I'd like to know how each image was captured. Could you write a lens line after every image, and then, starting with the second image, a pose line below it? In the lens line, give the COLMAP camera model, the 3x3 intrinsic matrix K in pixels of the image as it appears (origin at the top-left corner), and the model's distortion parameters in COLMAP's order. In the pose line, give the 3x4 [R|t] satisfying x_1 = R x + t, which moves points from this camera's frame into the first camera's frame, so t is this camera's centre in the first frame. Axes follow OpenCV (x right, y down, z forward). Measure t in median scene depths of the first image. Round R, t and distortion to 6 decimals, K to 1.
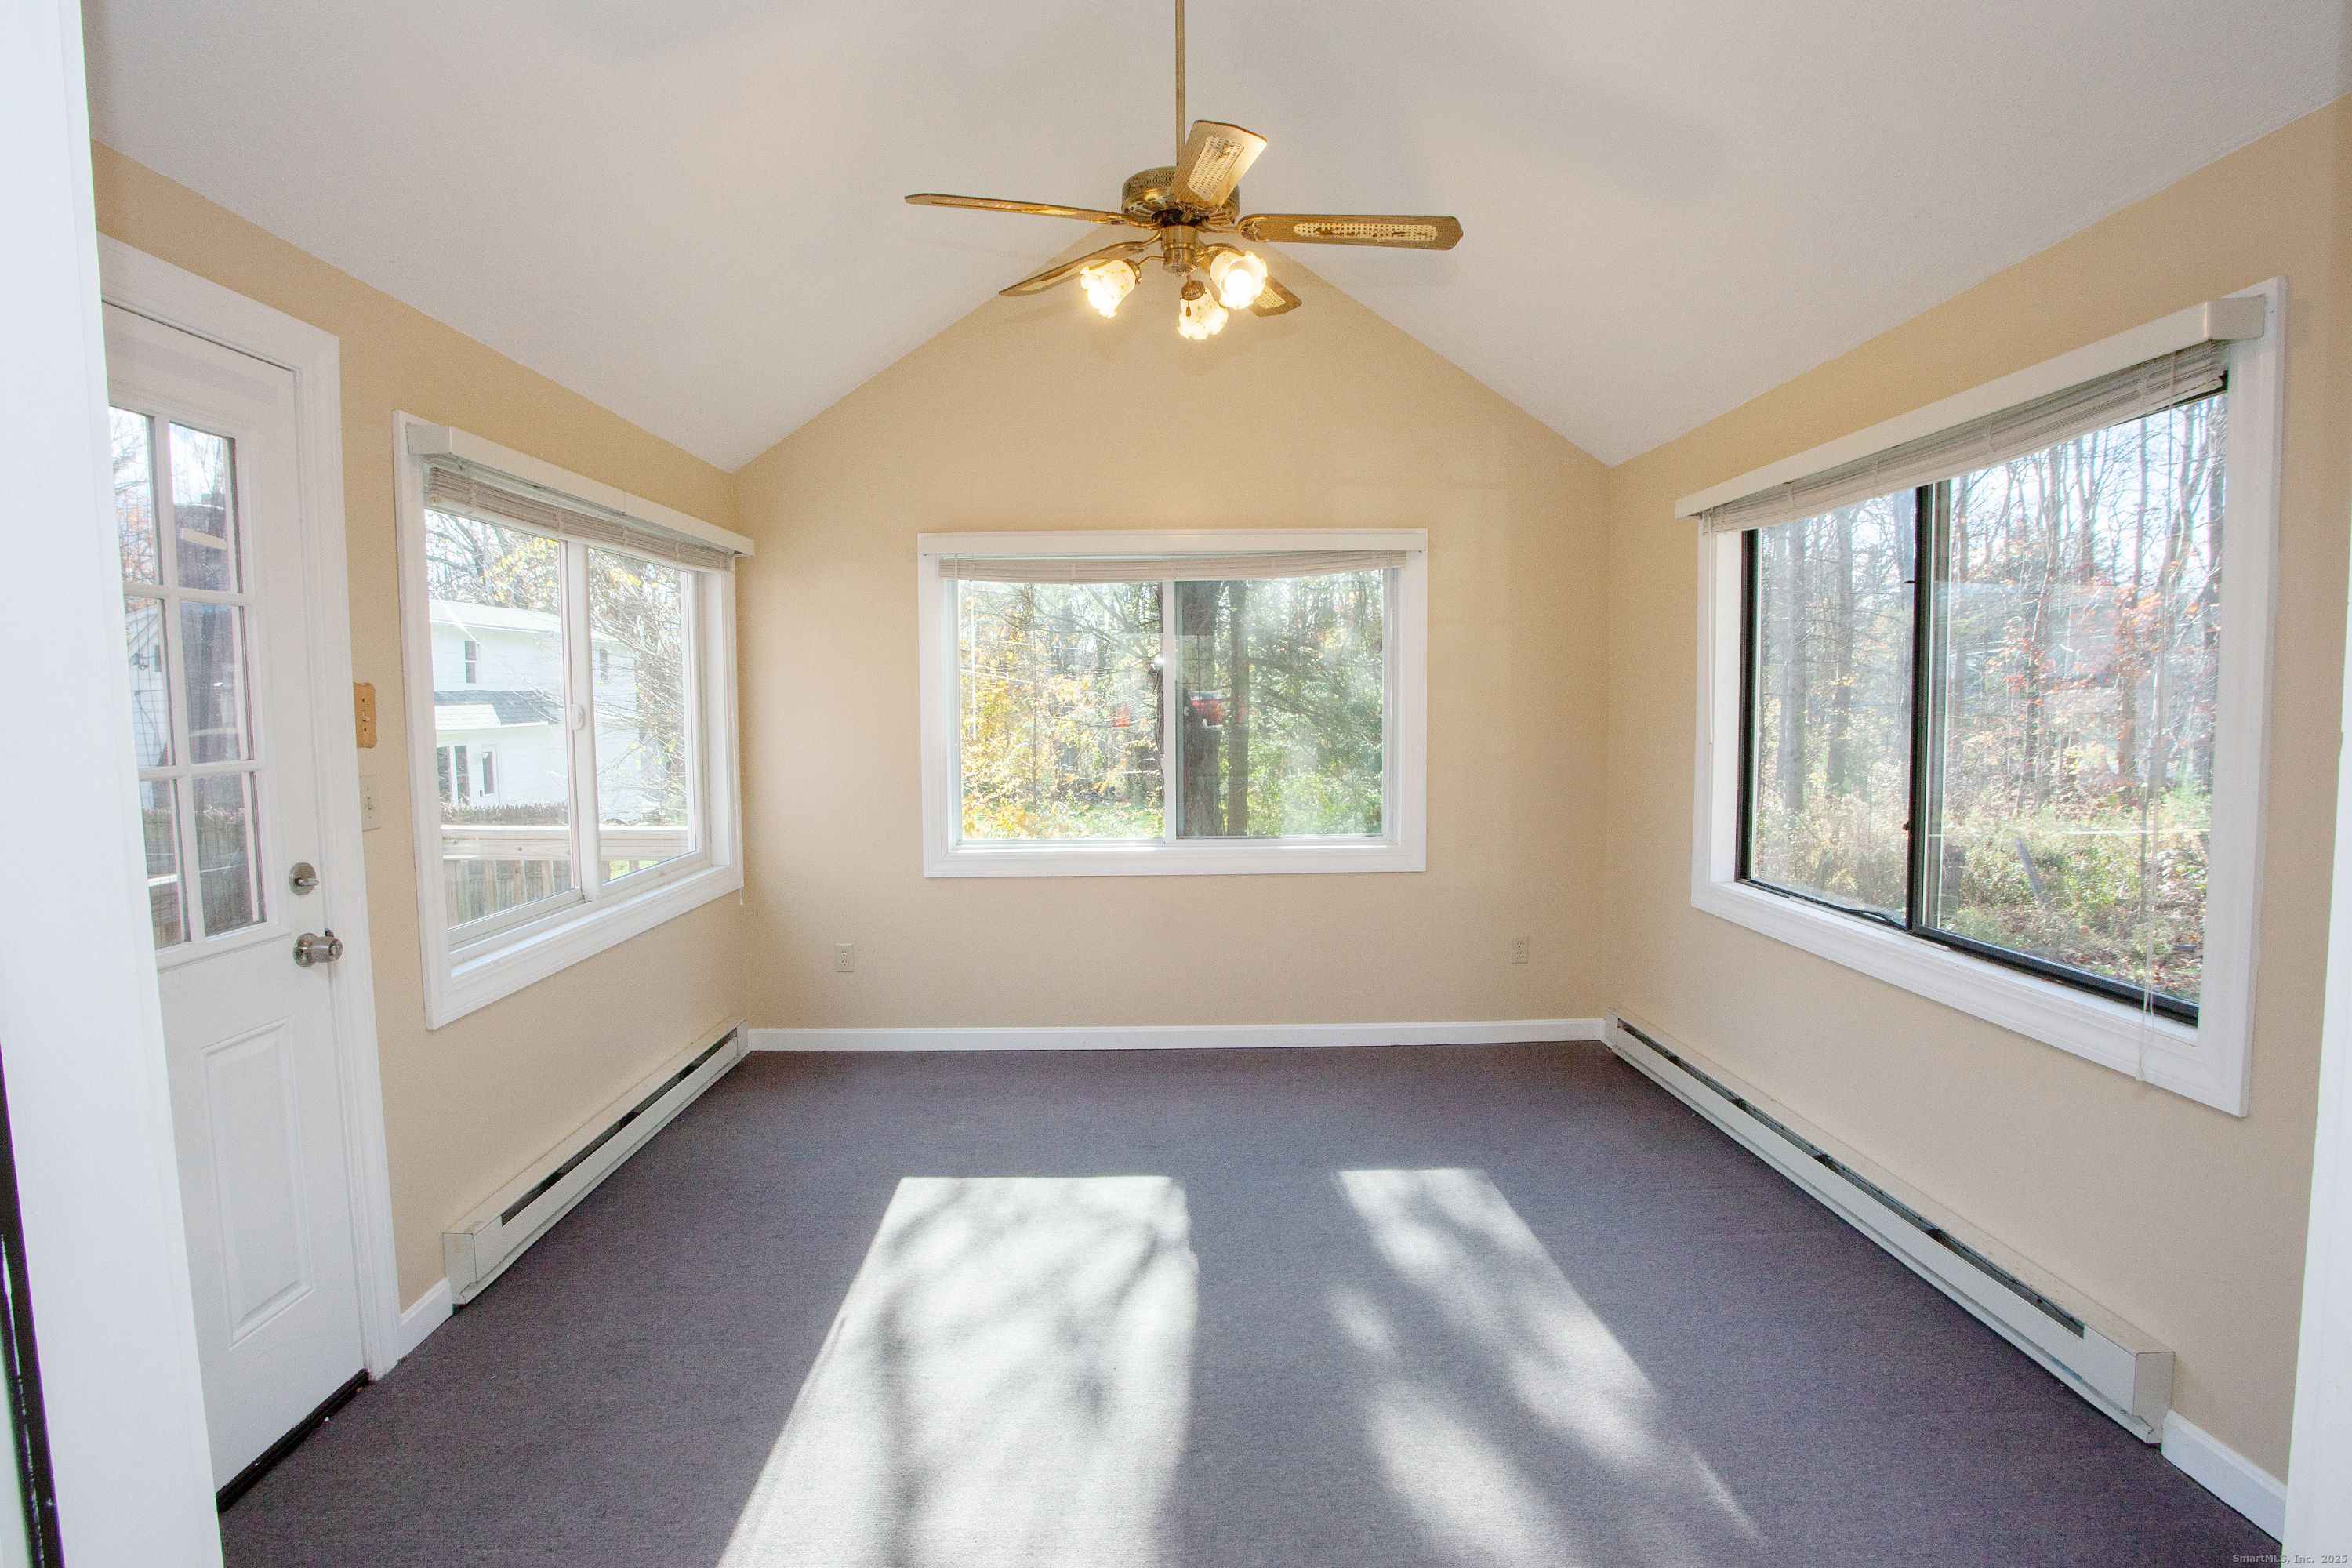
lens RADIAL K [[1149.8, 0, 1179.7], [0, 1149.8, 770.9], [0, 0, 1]] dist [-0.092649, 0.033358]
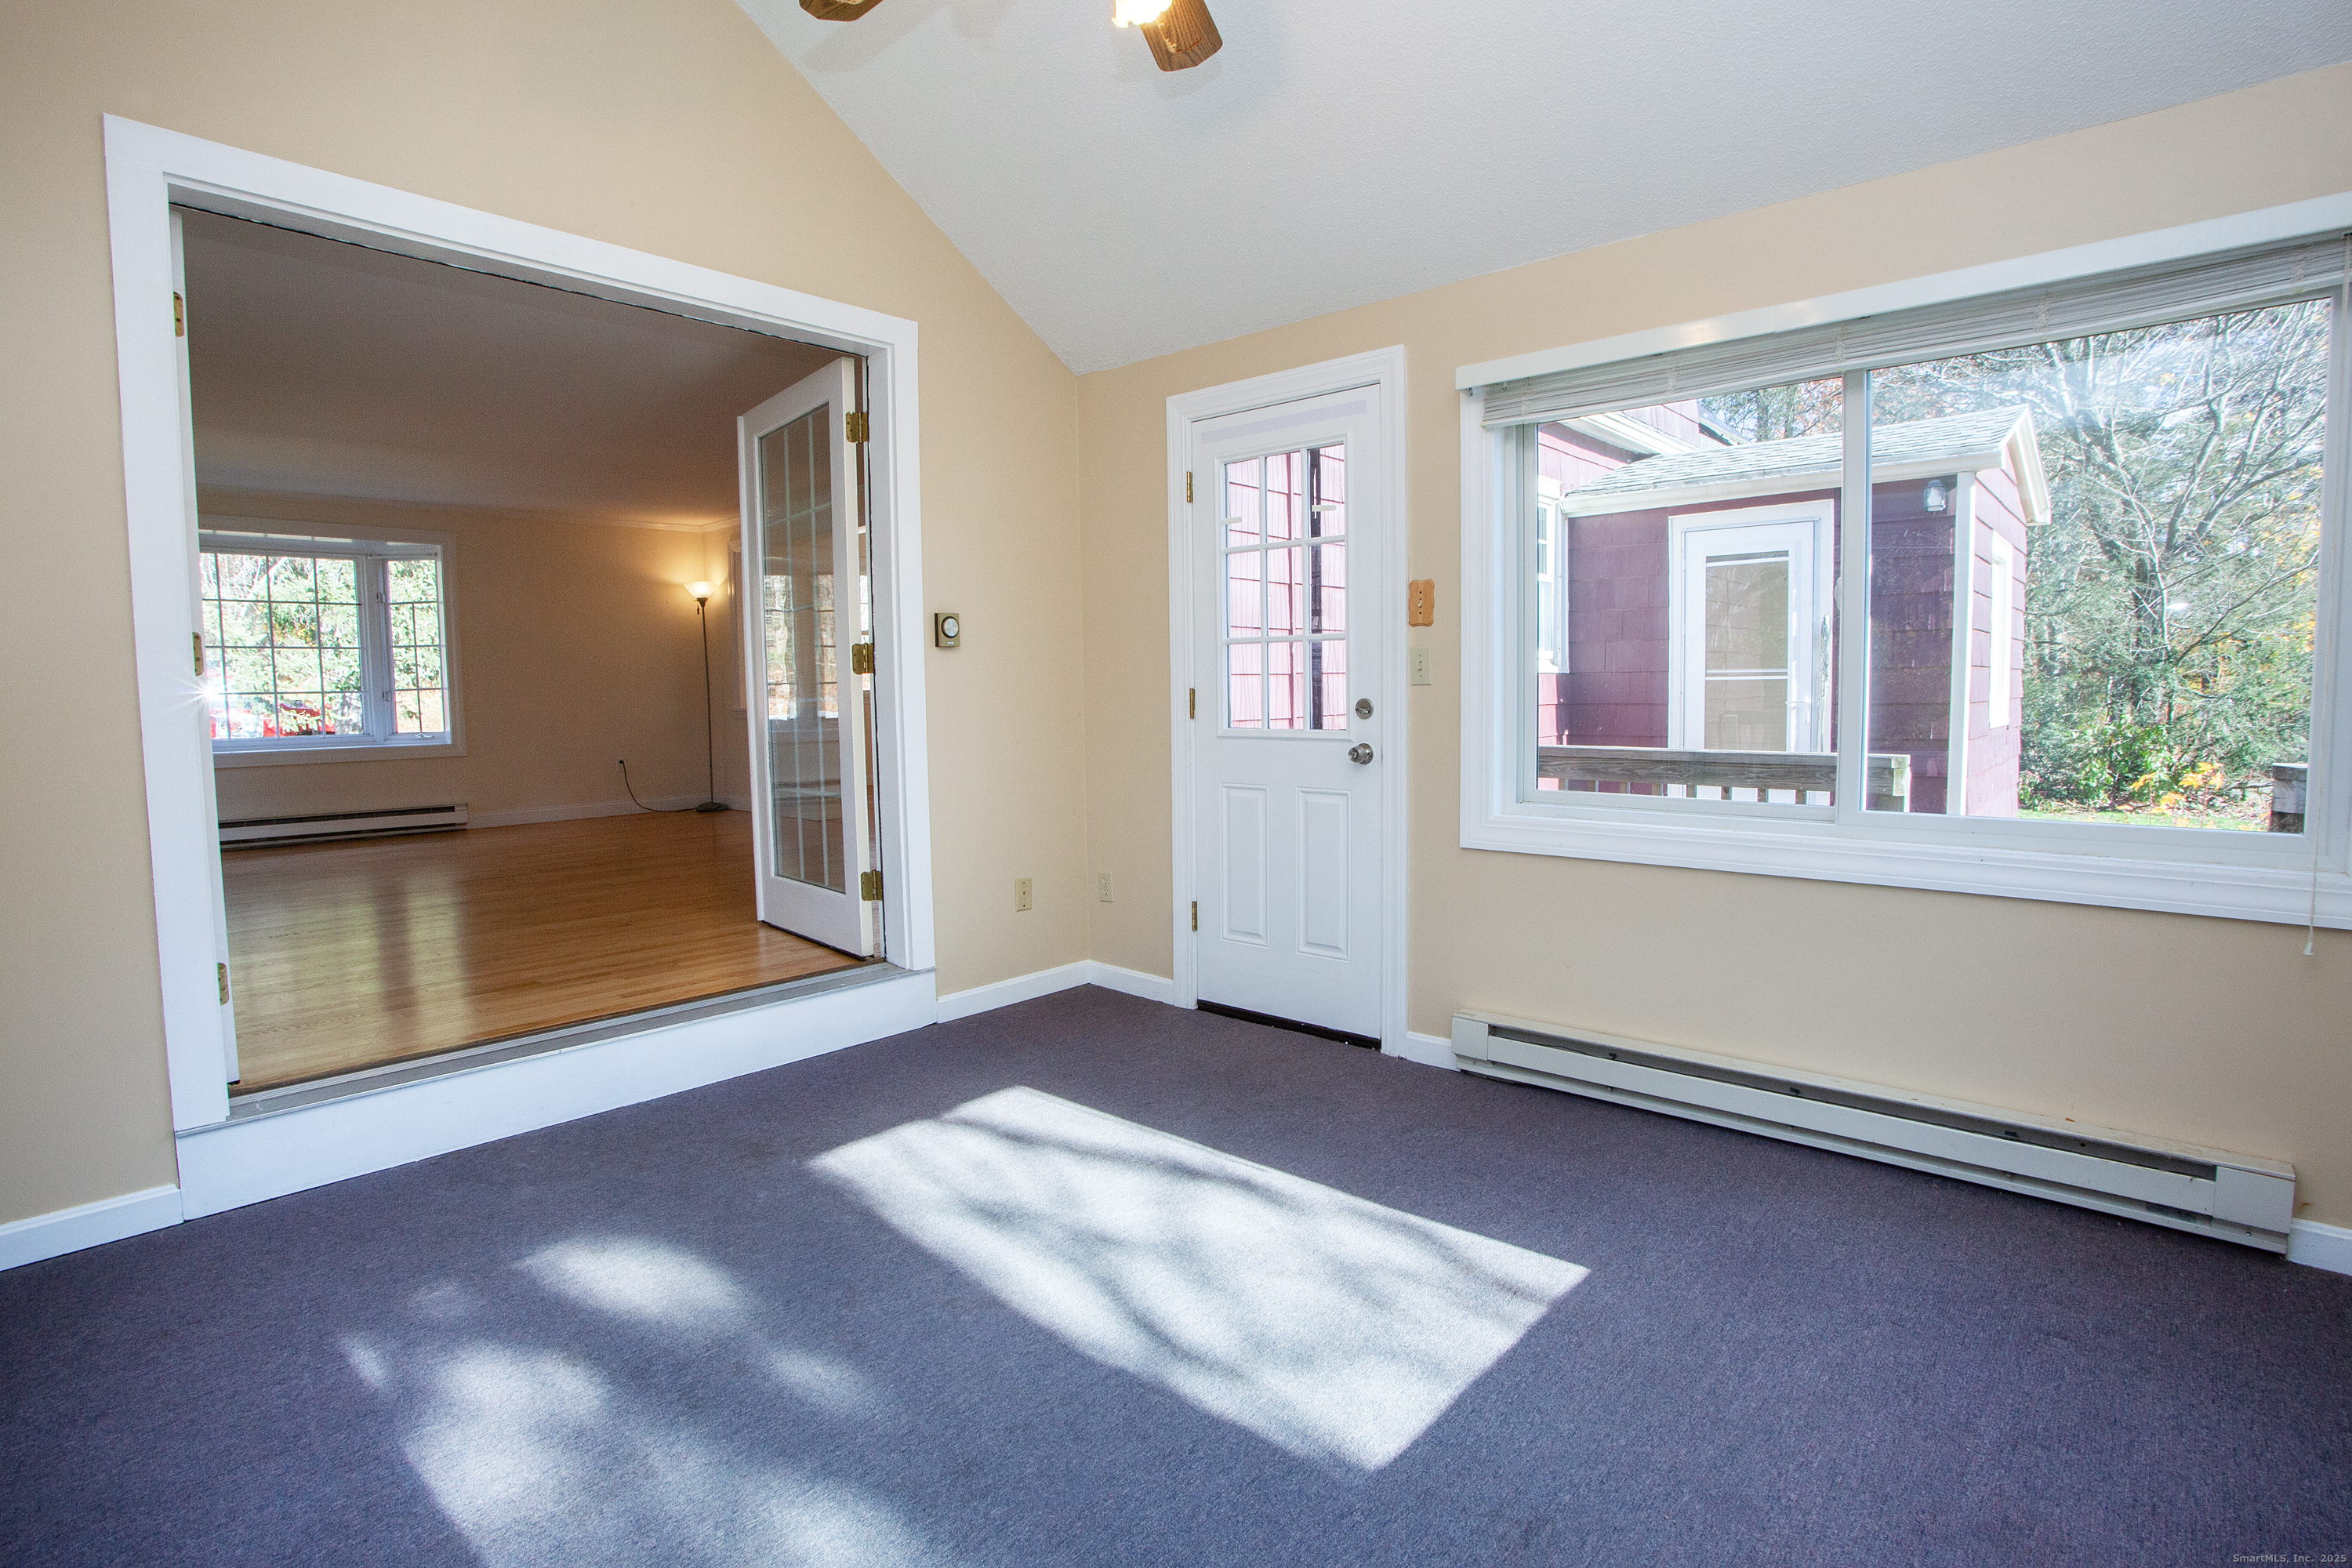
lens RADIAL K [[1149.8, 0, 1179.7], [0, 1149.8, 770.9], [0, 0, 1]] dist [-0.092649, 0.033358]
pose [[-0.675634, 0.073744, -0.733539, 0.526082], [-0.036774, 0.990375, 0.133435, -0.021310], [0.736319, 0.117128, -0.666420, 1.655603]]
